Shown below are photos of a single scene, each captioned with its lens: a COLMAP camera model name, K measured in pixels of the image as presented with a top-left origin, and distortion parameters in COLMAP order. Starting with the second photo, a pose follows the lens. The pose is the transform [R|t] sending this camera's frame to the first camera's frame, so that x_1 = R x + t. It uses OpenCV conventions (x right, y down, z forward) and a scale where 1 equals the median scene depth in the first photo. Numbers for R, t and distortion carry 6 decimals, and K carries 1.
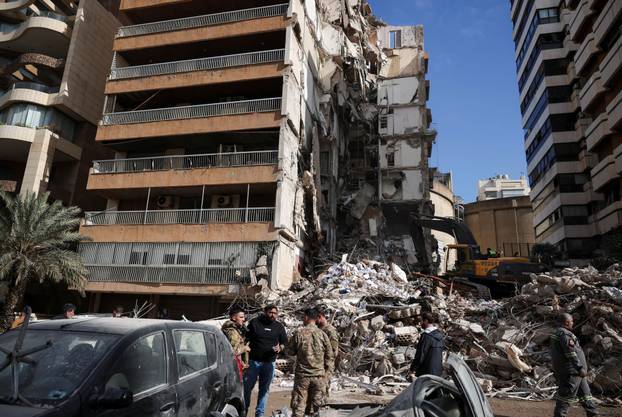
lens RADIAL K [[416.7, 0, 307.3], [0, 416.7, 207.6], [0, 0, 1]] dist [-0.023893, -0.000230]
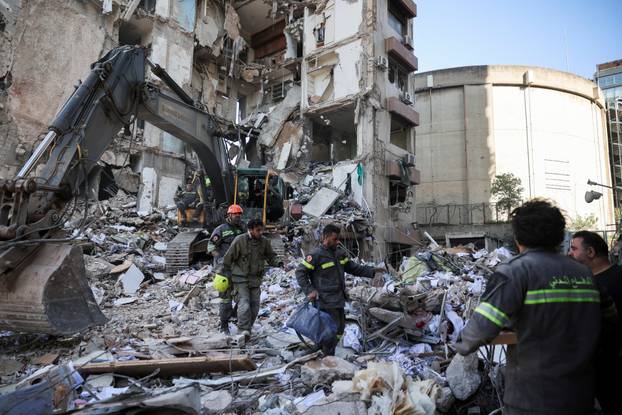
lens RADIAL K [[405.6, 0, 311.0], [0, 405.6, 207.5], [0, 0, 1]] dist [-0.005318, 0.000186]
pose [[0.891842, -0.082475, -0.444764, 0.668374], [0.136219, 0.986564, 0.090203, 0.107867], [0.431349, -0.141032, 0.891094, 0.729798]]
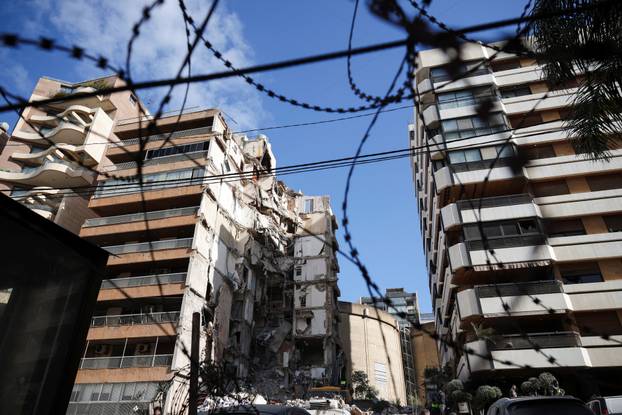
lens RADIAL K [[405.6, 0, 311.0], [0, 405.6, 207.5], [0, 0, 1]] dist [-0.005318, 0.000186]
pose [[0.999521, -0.026986, 0.015143, 0.339377], [0.030125, 0.960439, -0.276856, -0.075325], [-0.007072, 0.277180, 0.960792, -0.405745]]
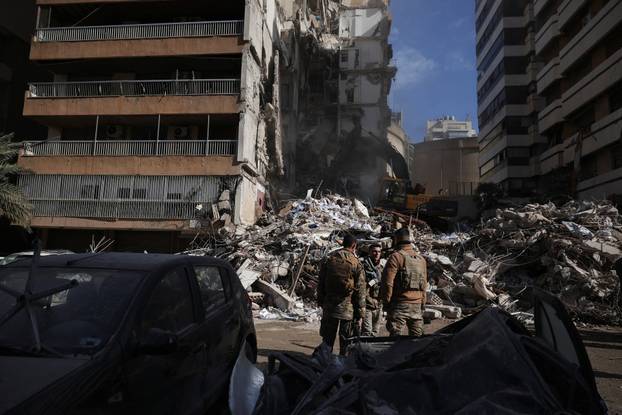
lens RADIAL K [[414.2, 0, 311.0], [0, 414.2, 207.5], [0, 0, 1]] dist [-0.020729, 0.000930]
pose [[0.991270, 0.004785, 0.131763, -0.031403], [-0.024579, 0.988530, 0.149013, 0.005838], [-0.129539, -0.150950, 0.980017, 0.019188]]
